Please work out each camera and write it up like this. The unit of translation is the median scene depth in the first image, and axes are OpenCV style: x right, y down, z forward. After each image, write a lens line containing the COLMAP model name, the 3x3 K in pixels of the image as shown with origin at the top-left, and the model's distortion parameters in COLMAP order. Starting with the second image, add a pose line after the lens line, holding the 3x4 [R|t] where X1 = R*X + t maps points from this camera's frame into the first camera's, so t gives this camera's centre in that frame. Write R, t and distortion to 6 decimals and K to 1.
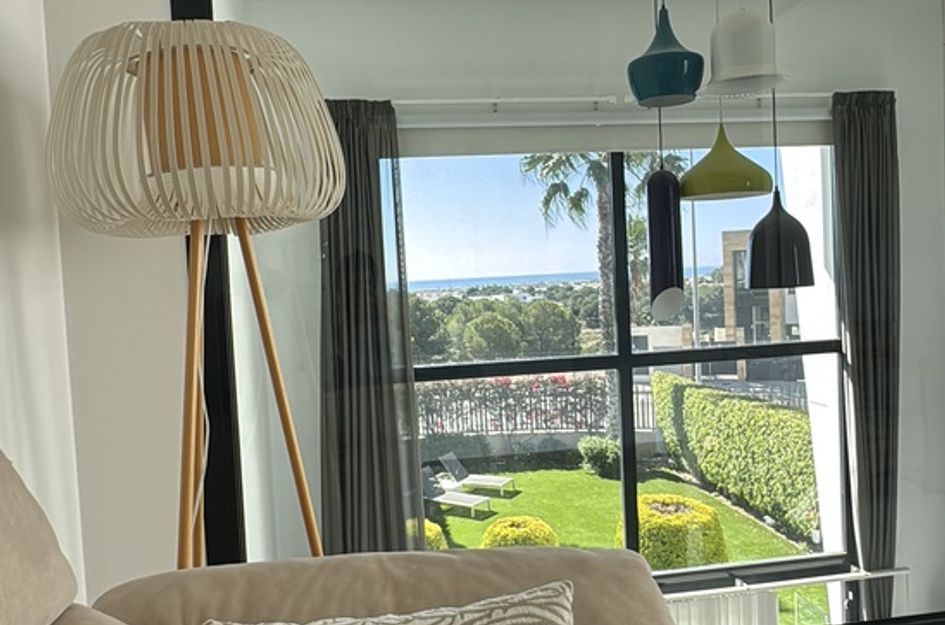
lens RADIAL K [[770.2, 0, 471.3], [0, 770.2, 308.1], [0, 0, 1]] dist [-0.005739, 0.003469]
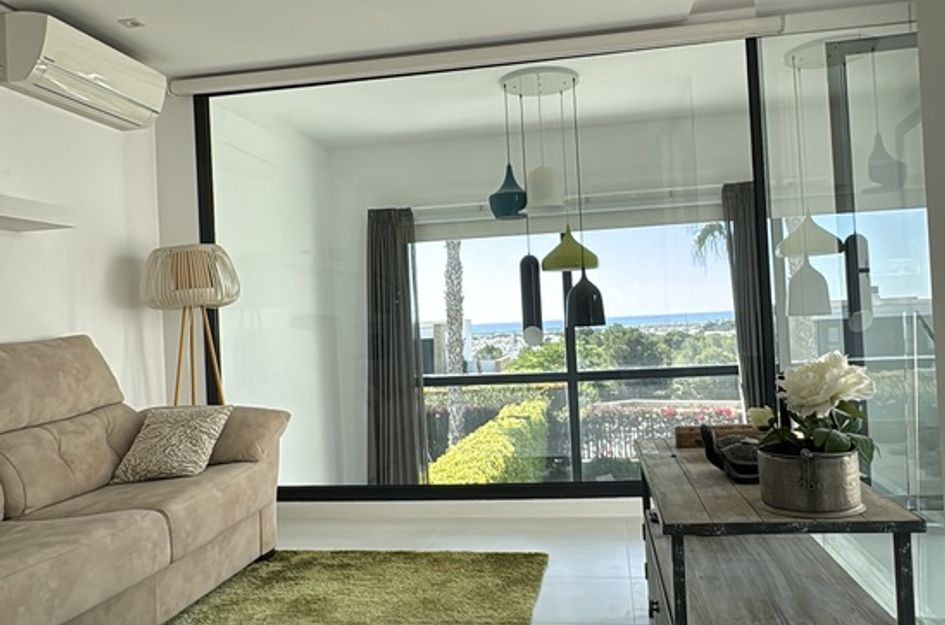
lens RADIAL K [[770.2, 0, 470.3], [0, 770.2, 312.8], [0, 0, 1]] dist [-0.005739, 0.003469]
pose [[0.954319, -0.001410, -0.298787, 0.110023], [-0.010022, 0.999275, -0.036724, 0.000983], [0.298622, 0.038041, 0.953613, -0.106280]]
